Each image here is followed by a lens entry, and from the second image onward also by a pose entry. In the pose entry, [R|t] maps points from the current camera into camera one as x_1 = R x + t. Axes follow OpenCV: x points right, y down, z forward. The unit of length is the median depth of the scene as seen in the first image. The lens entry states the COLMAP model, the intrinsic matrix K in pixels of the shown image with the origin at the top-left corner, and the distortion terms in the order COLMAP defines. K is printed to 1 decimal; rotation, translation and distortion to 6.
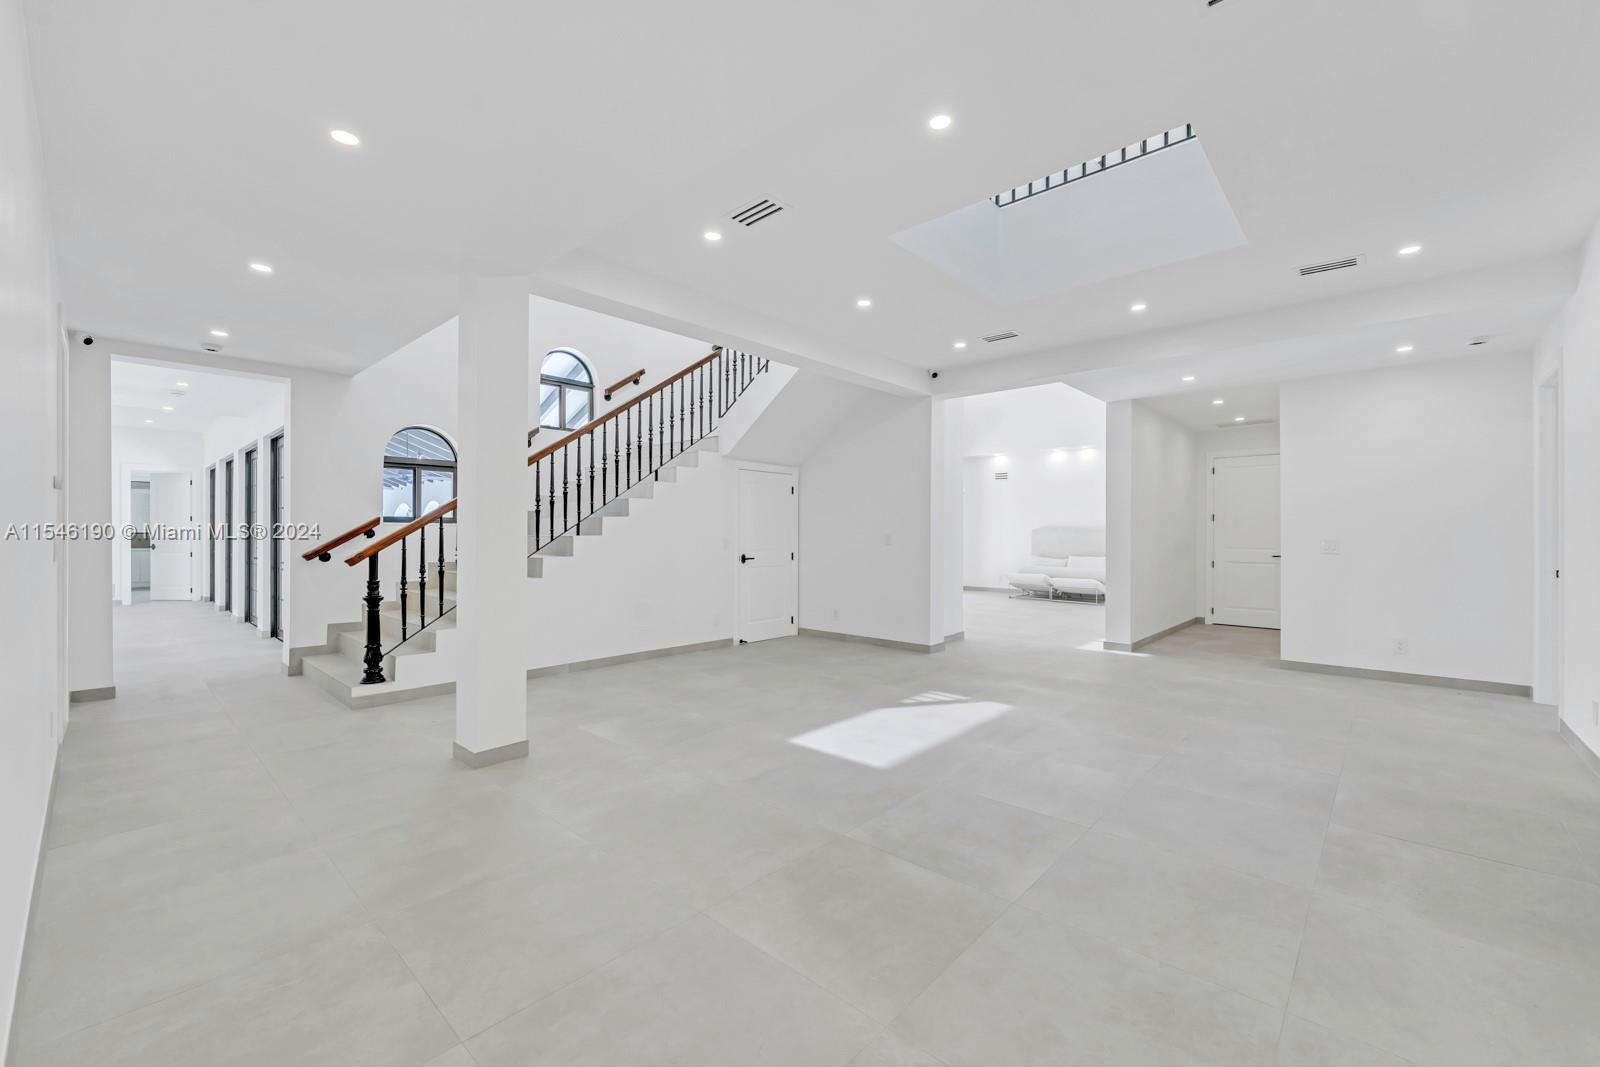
lens RADIAL K [[644.3, 0, 803.2], [0, 644.3, 534.4], [0, 0, 1]] dist [-0.001656, -0.000571]
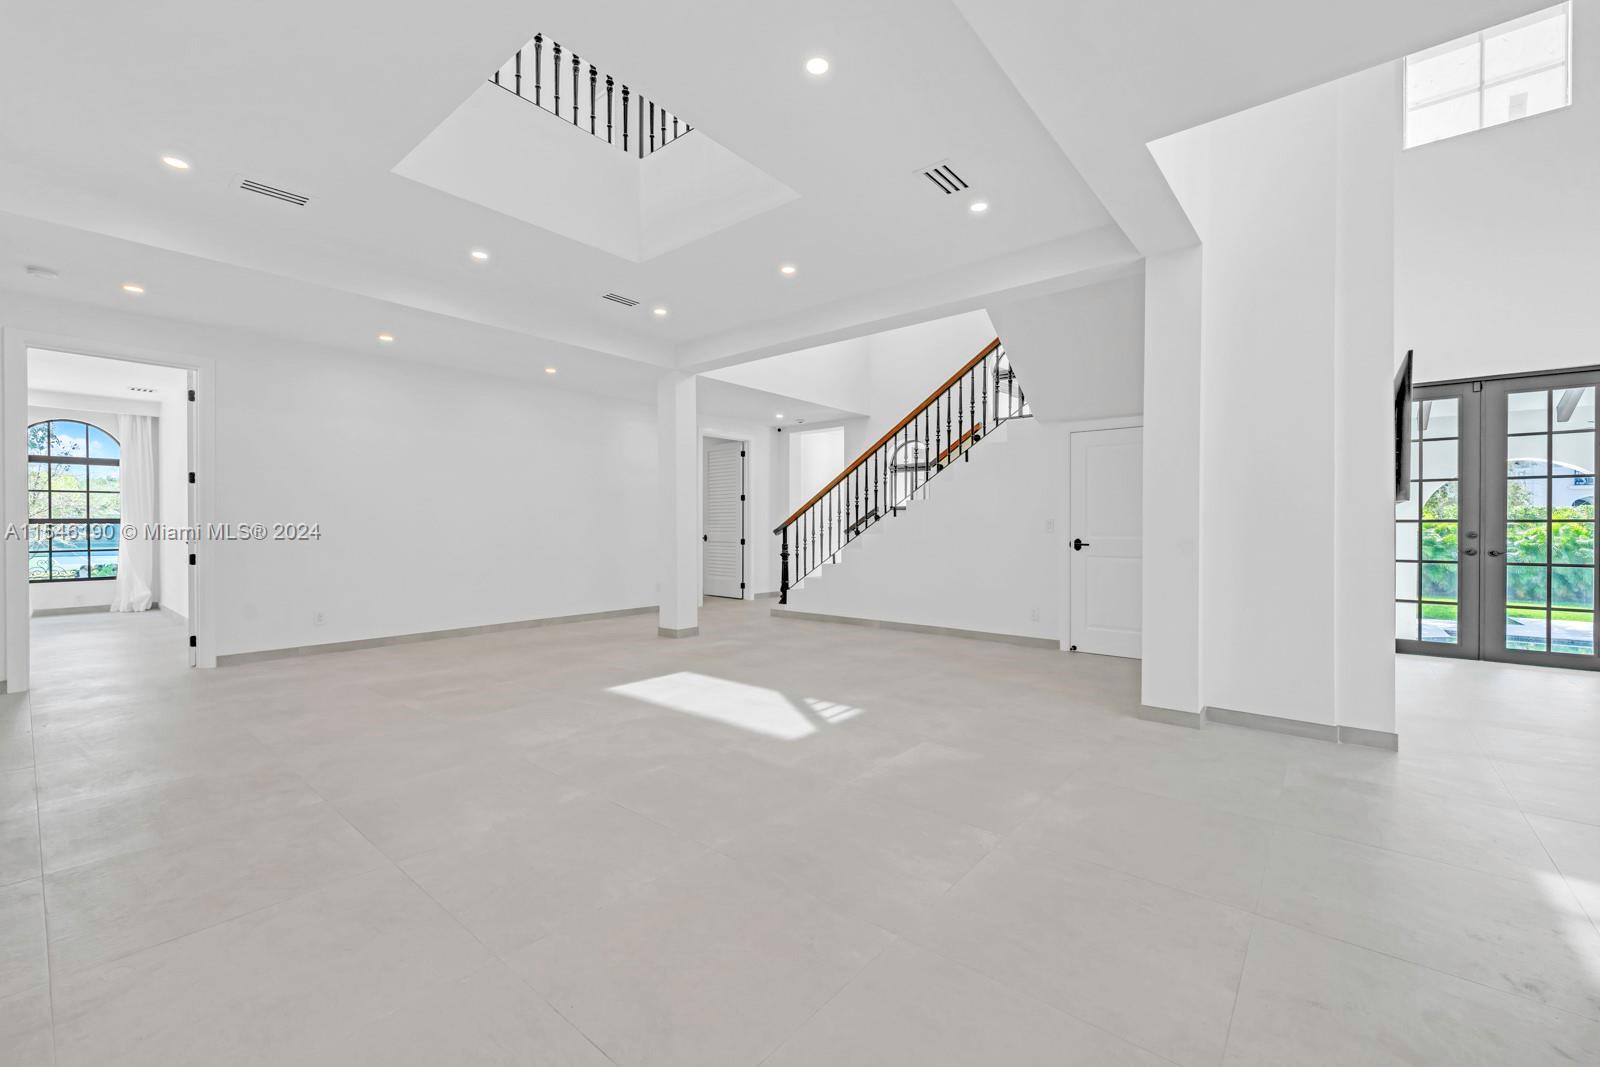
lens RADIAL K [[644.3, 0, 803.2], [0, 644.3, 534.4], [0, 0, 1]] dist [-0.001656, -0.000571]
pose [[0.049024, 0.013847, -0.998702, 0.860747], [0.001279, 0.999902, 0.013927, 0.017628], [0.998797, -0.001960, 0.049001, 0.793096]]
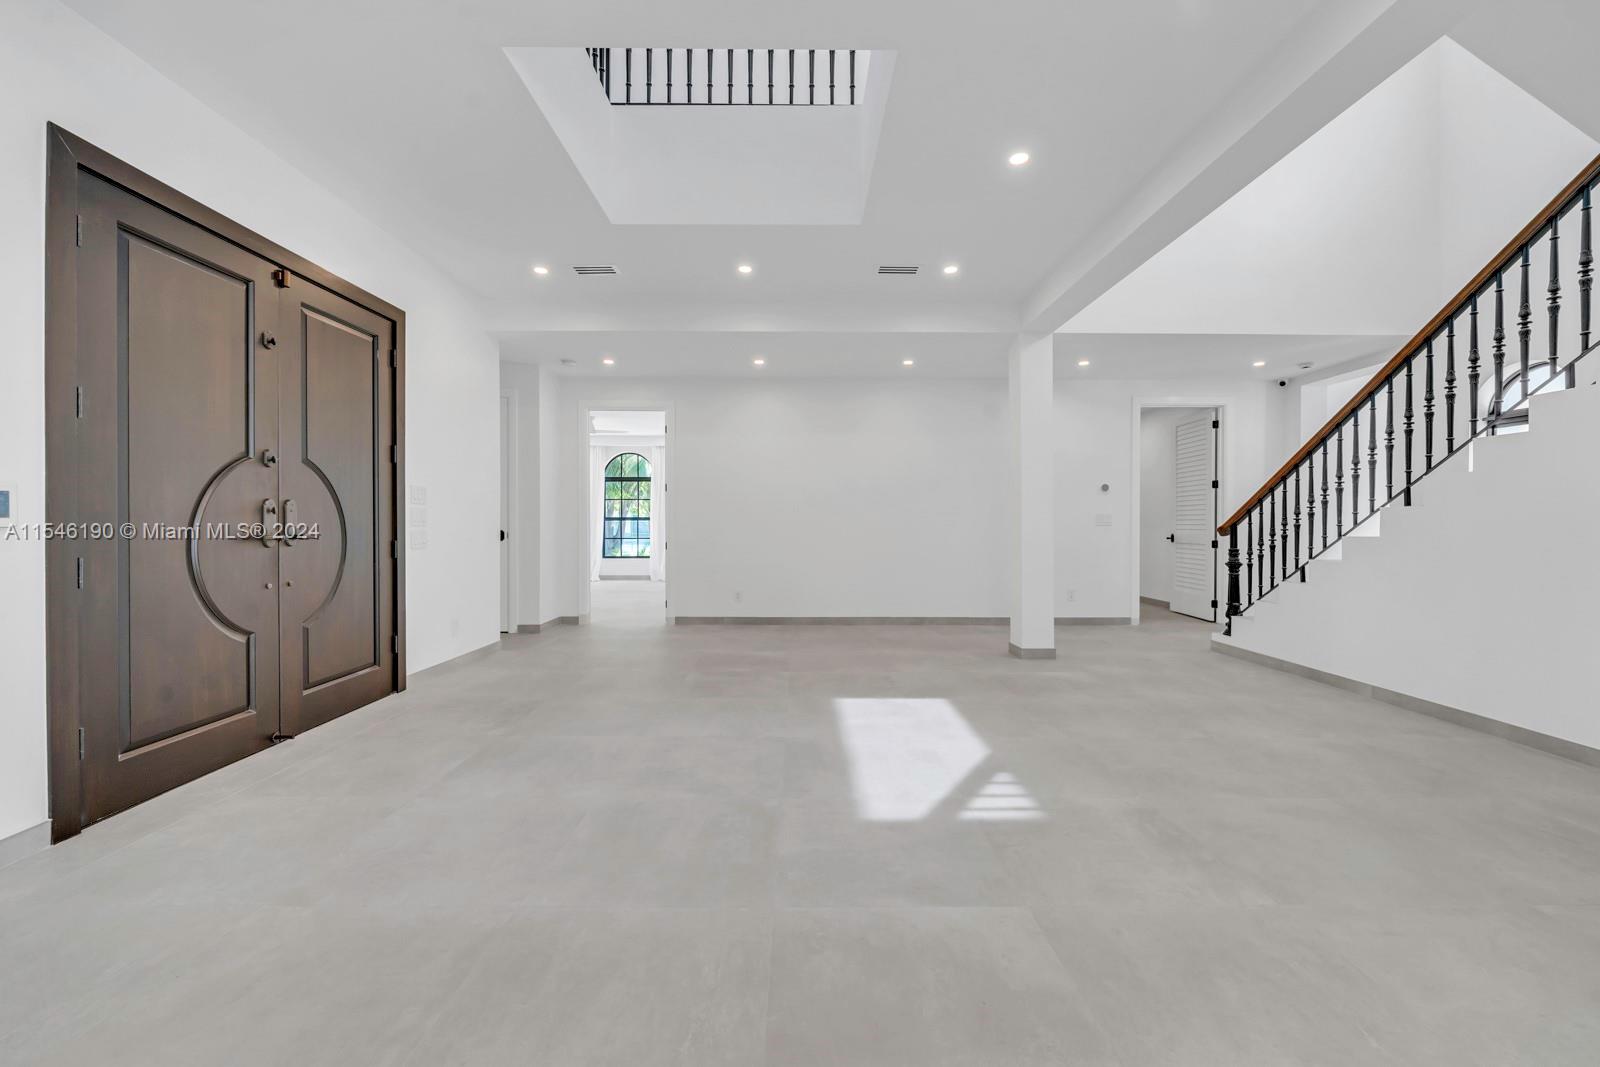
lens RADIAL K [[648.1, 0, 801.3], [0, 648.1, 525.4], [0, 0, 1]] dist [-0.001265, -0.000334]
pose [[-0.735228, 0.001060, -0.677819, 0.587307], [-0.000414, 0.999998, 0.002012, 0.021240], [0.677820, 0.001760, -0.735226, 1.096953]]
